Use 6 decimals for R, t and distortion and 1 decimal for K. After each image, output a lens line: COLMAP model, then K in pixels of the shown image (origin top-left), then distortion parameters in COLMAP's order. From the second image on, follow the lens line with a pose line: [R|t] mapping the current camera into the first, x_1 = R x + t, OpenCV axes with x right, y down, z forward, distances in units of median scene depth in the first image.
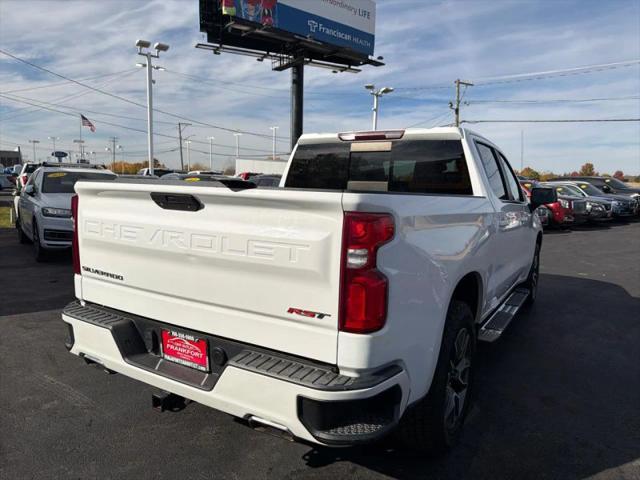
lens RADIAL K [[454.7, 0, 324.4], [0, 454.7, 238.5], [0, 0, 1]] dist [0.041971, -0.059628]
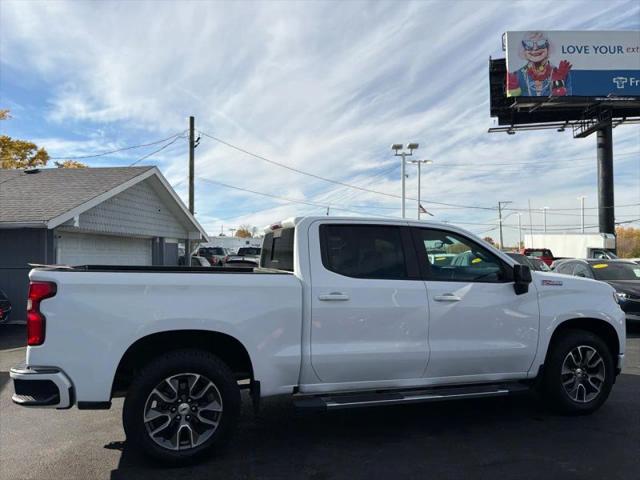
lens RADIAL K [[454.7, 0, 321.6], [0, 454.7, 239.7], [0, 0, 1]] dist [0.041971, -0.059628]
pose [[0.742482, -0.047164, -0.668204, 0.133472], [-0.065779, 0.987564, -0.142797, -0.001912], [0.666629, 0.149978, 0.730146, 0.021056]]
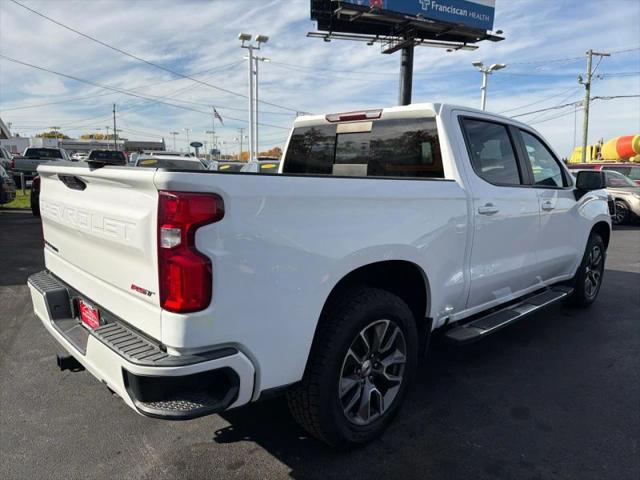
lens RADIAL K [[454.7, 0, 323.6], [0, 454.7, 241.9], [0, 0, 1]] dist [0.041971, -0.059628]
pose [[0.965771, 0.036590, -0.256801, 0.037870], [-0.027354, 0.998847, 0.039445, 0.000238], [0.257948, -0.031070, 0.965659, 0.006884]]
